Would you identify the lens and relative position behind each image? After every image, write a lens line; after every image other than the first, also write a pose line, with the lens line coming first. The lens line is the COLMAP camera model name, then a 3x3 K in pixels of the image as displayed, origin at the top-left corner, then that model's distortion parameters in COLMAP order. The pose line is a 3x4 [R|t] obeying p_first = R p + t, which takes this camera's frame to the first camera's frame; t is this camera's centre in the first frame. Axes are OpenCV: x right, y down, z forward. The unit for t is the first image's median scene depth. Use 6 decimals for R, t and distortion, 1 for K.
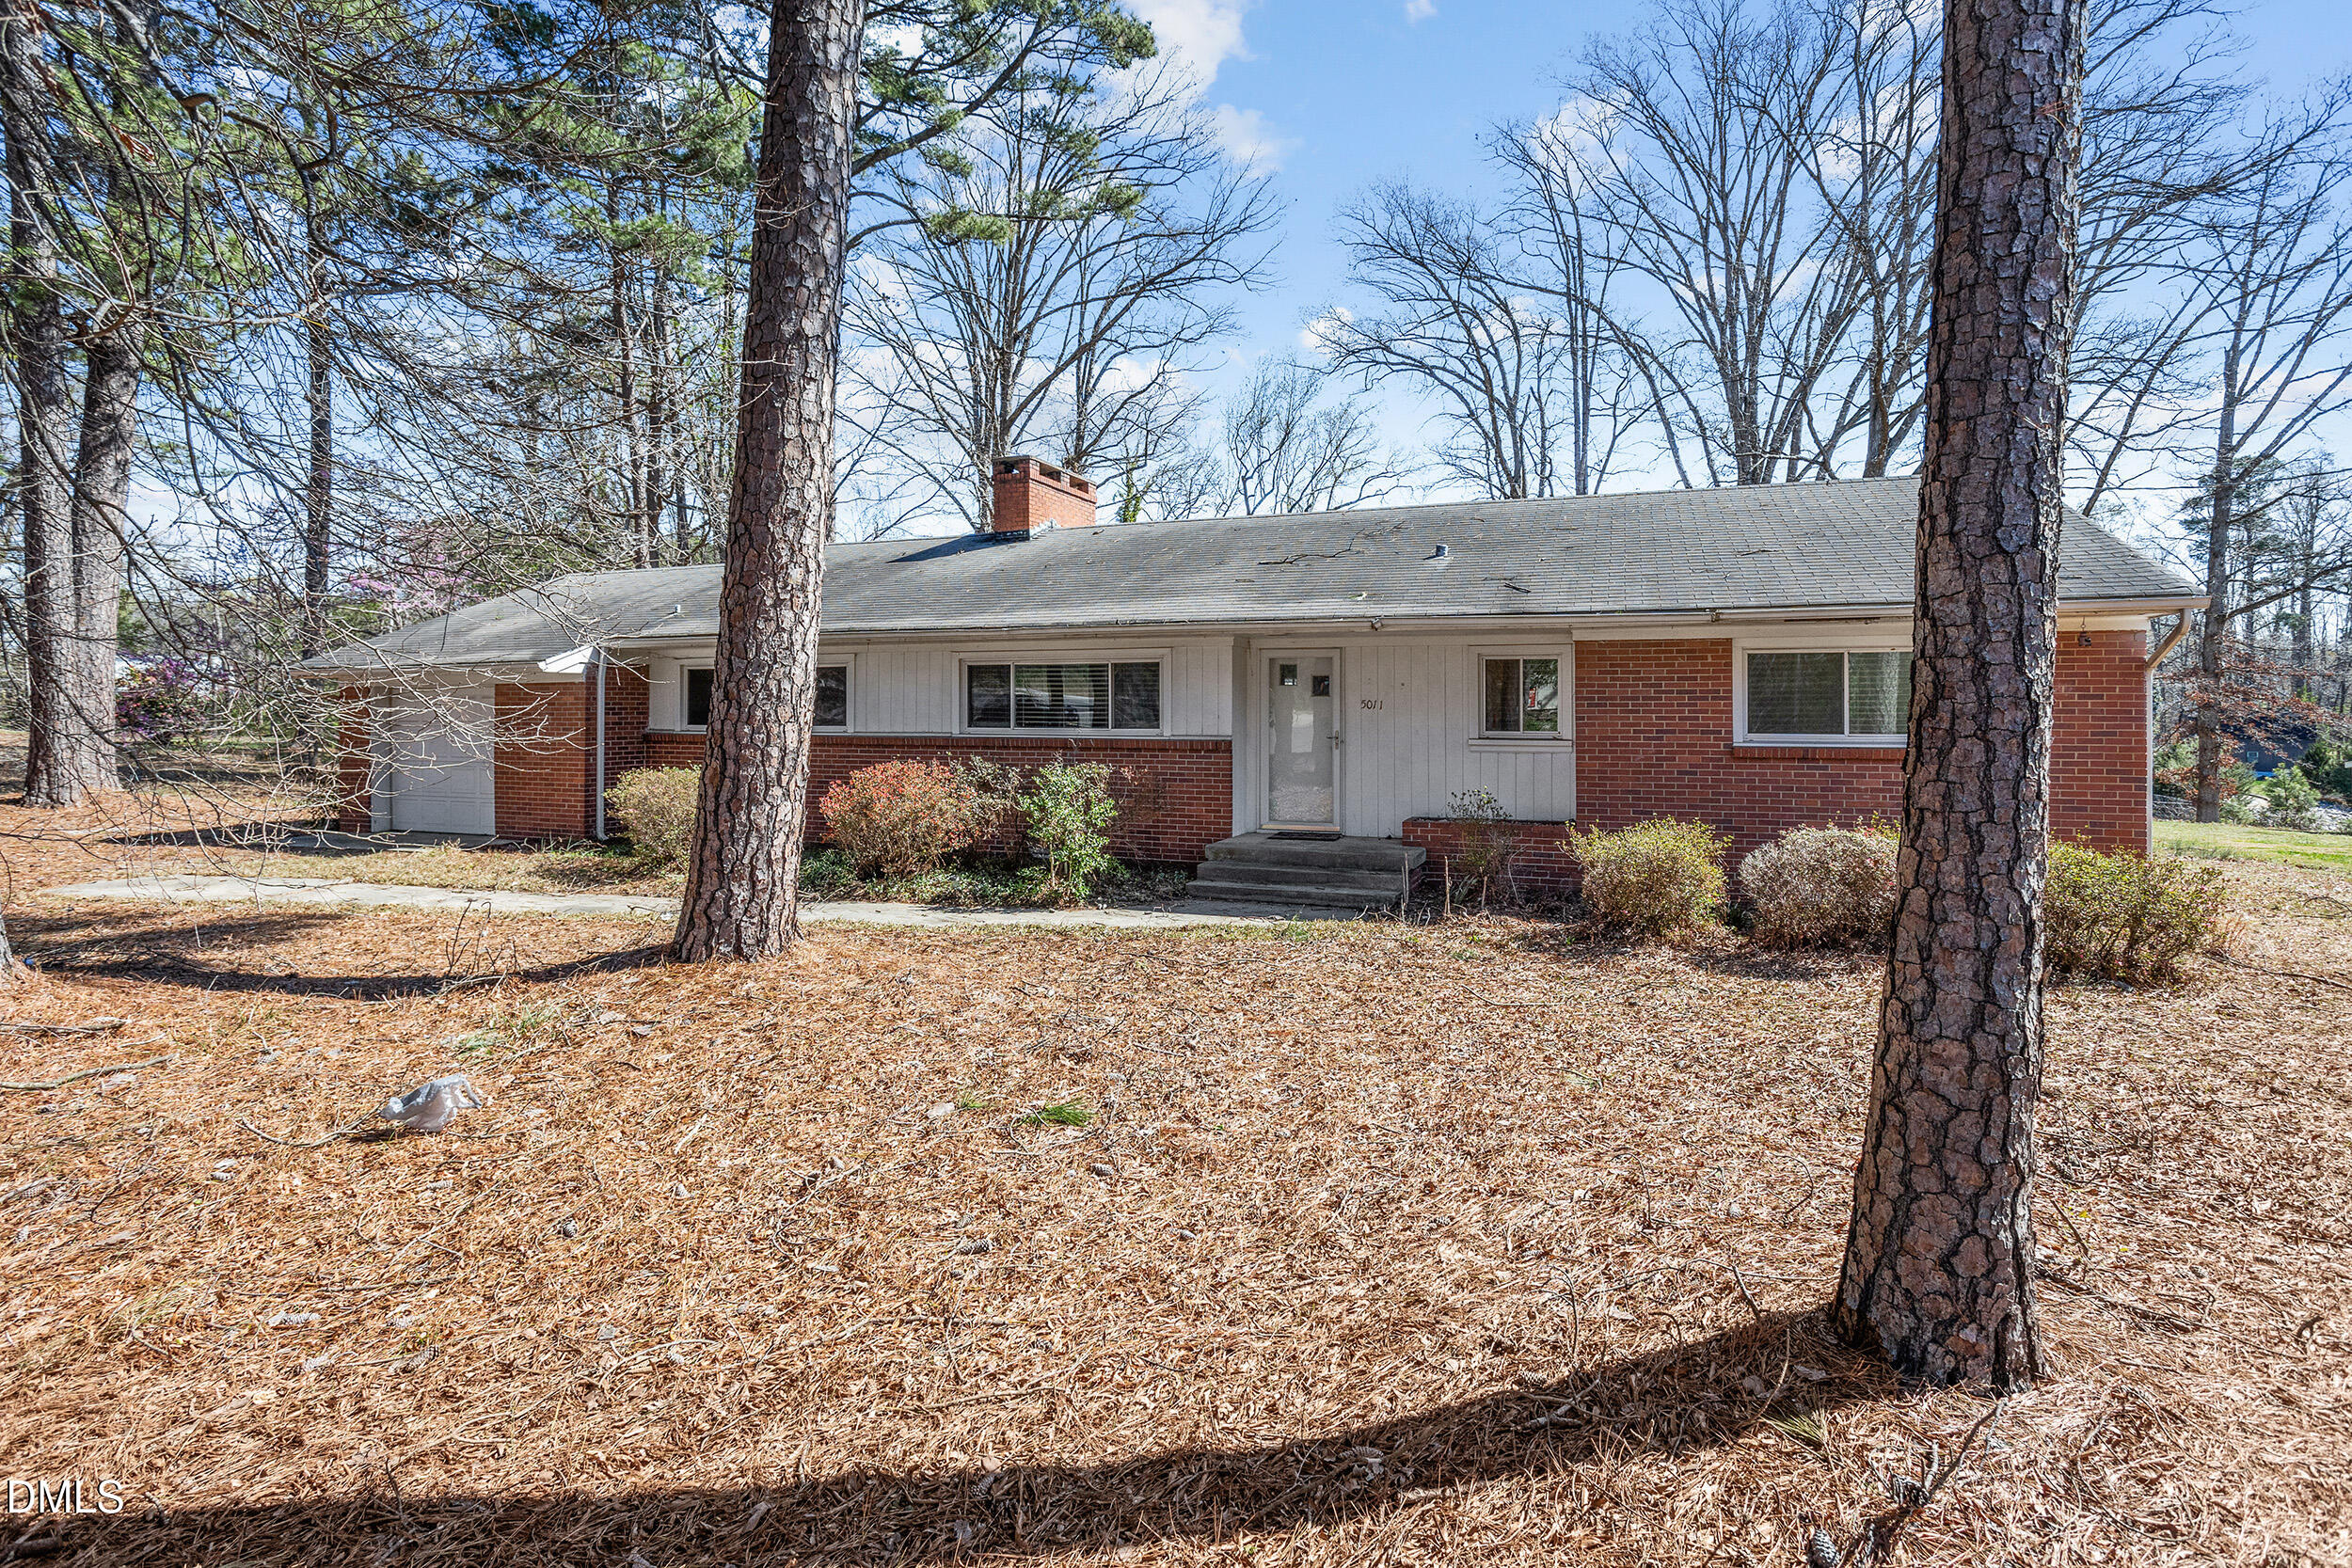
lens RADIAL K [[1158.5, 0, 1185.0], [0, 1158.5, 714.6], [0, 0, 1]] dist [-0.033102, 0.018088]
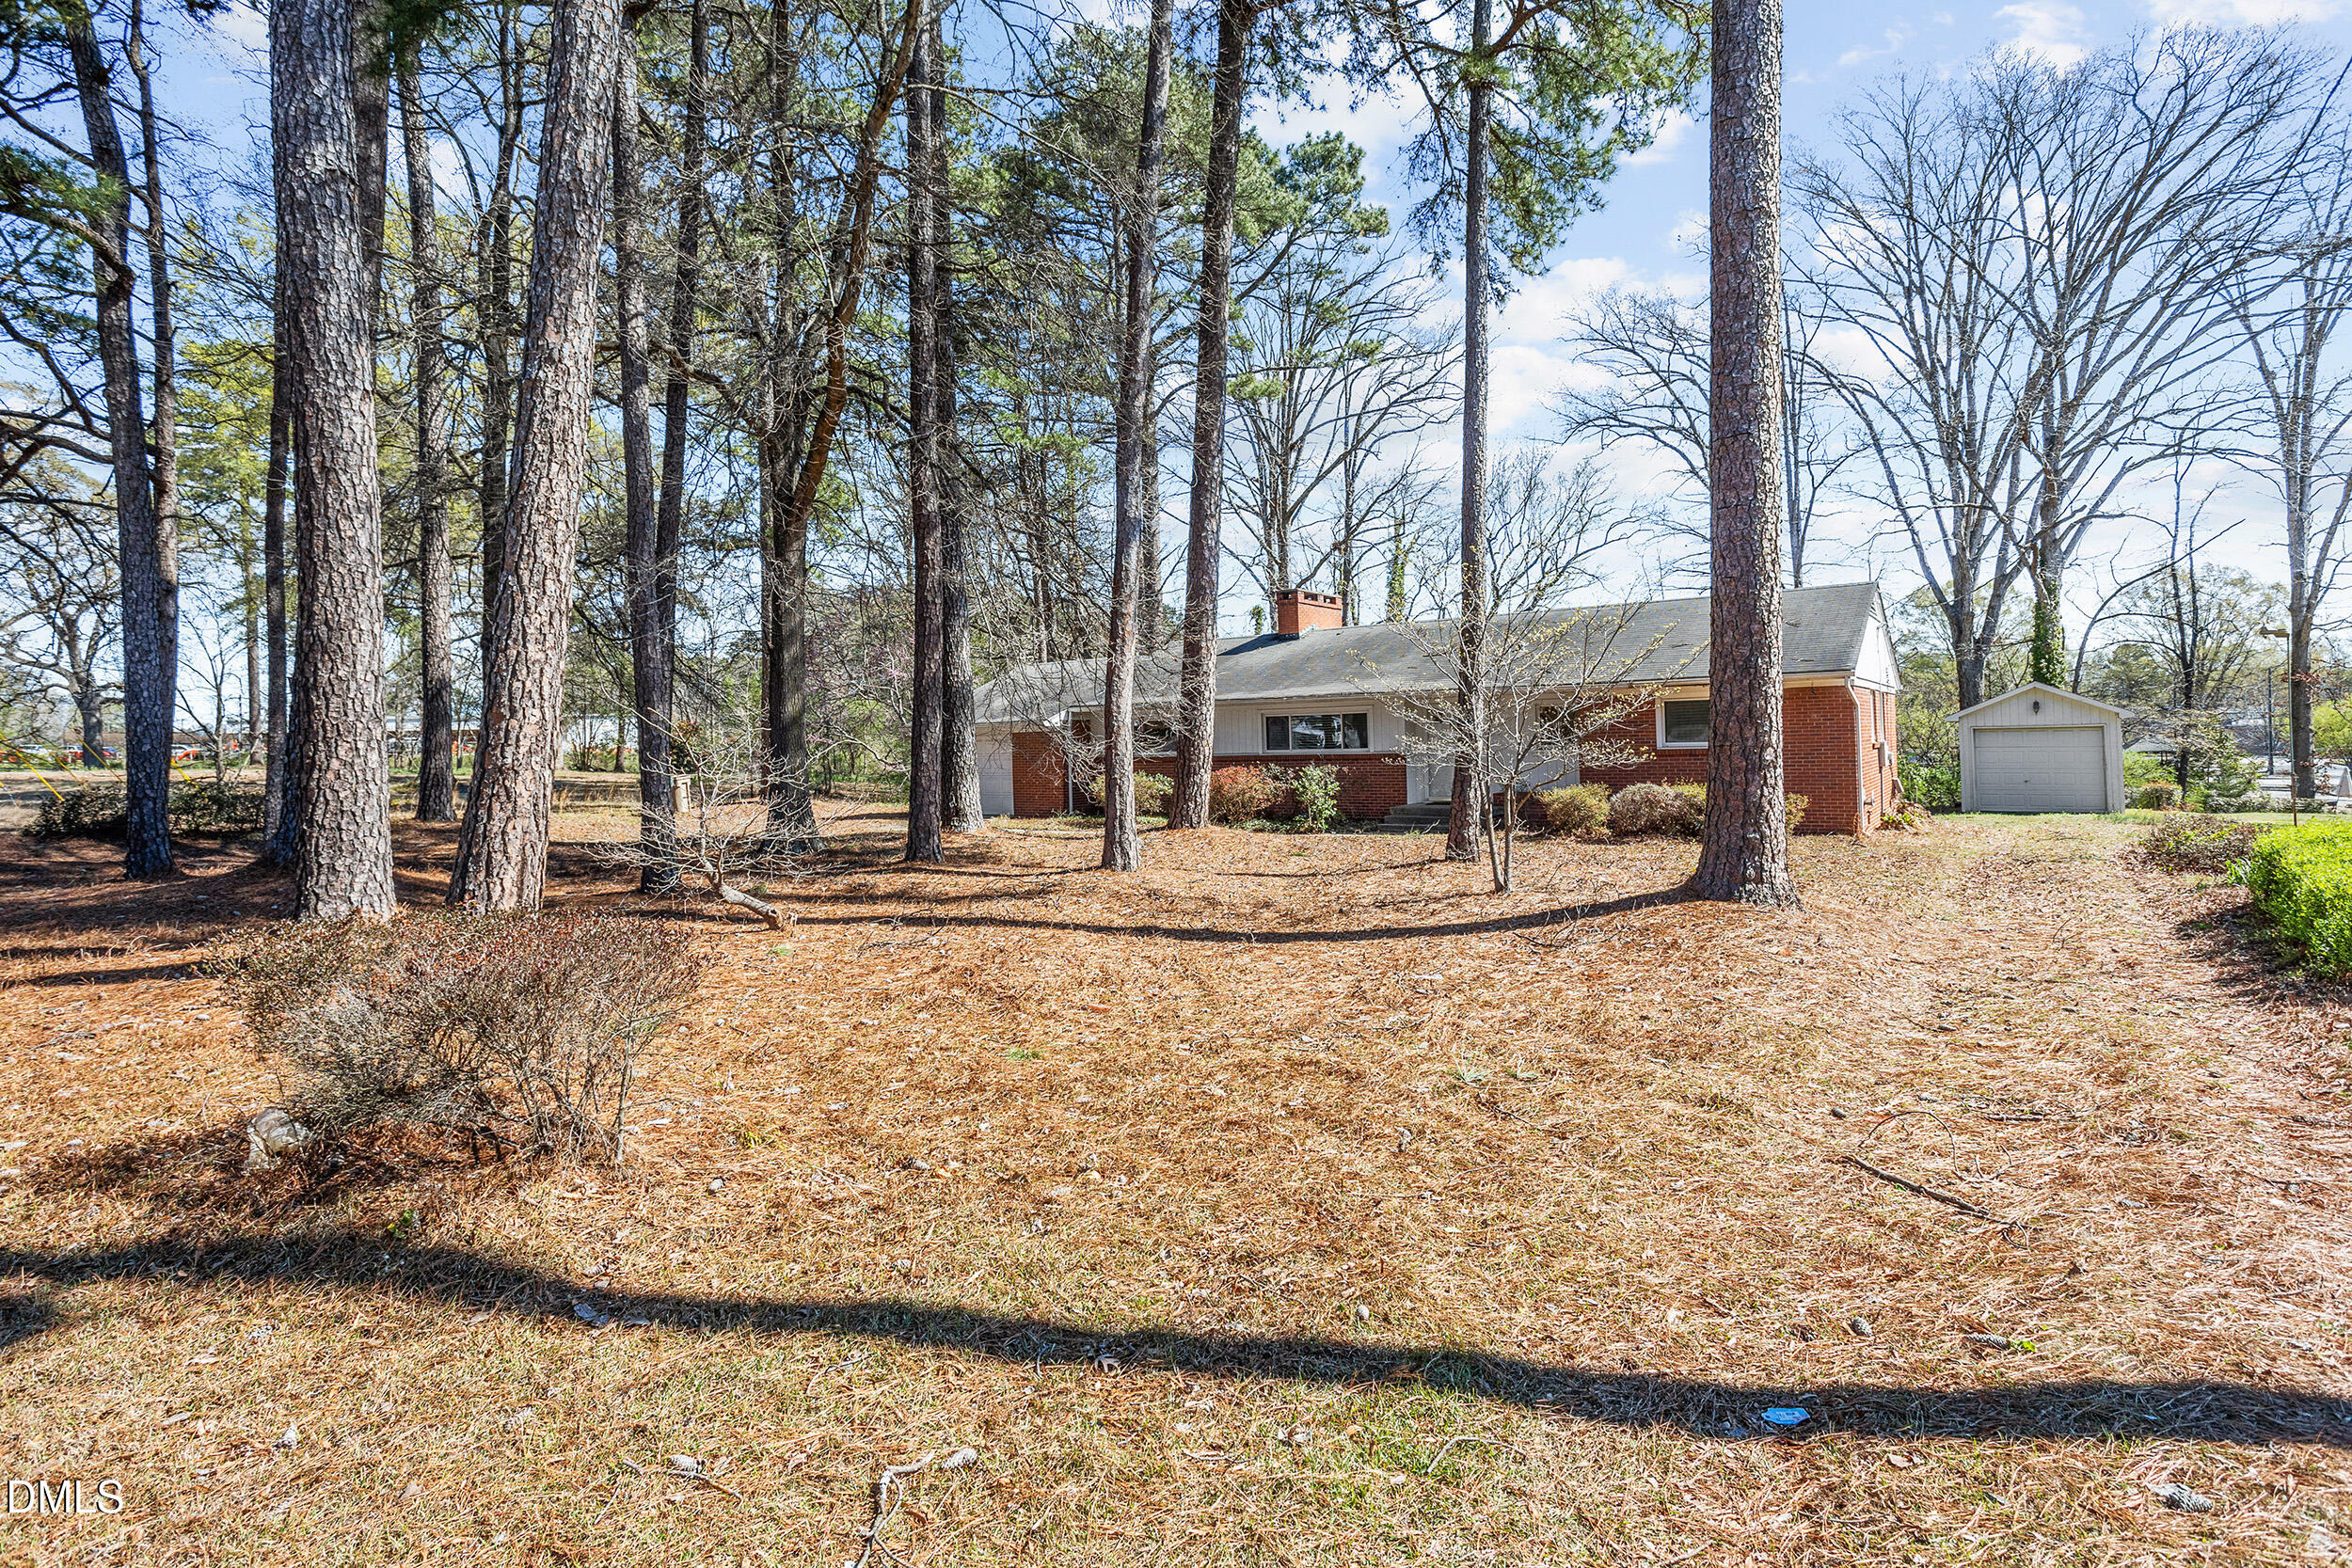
lens RADIAL K [[1158.5, 0, 1179.9], [0, 1158.5, 738.2], [0, 0, 1]] dist [-0.033102, 0.018088]
pose [[0.967598, -0.026862, -0.251062, 0.139885], [0.025010, 0.999631, -0.010562, 0.007537], [0.251253, 0.003941, 0.967913, -0.806423]]
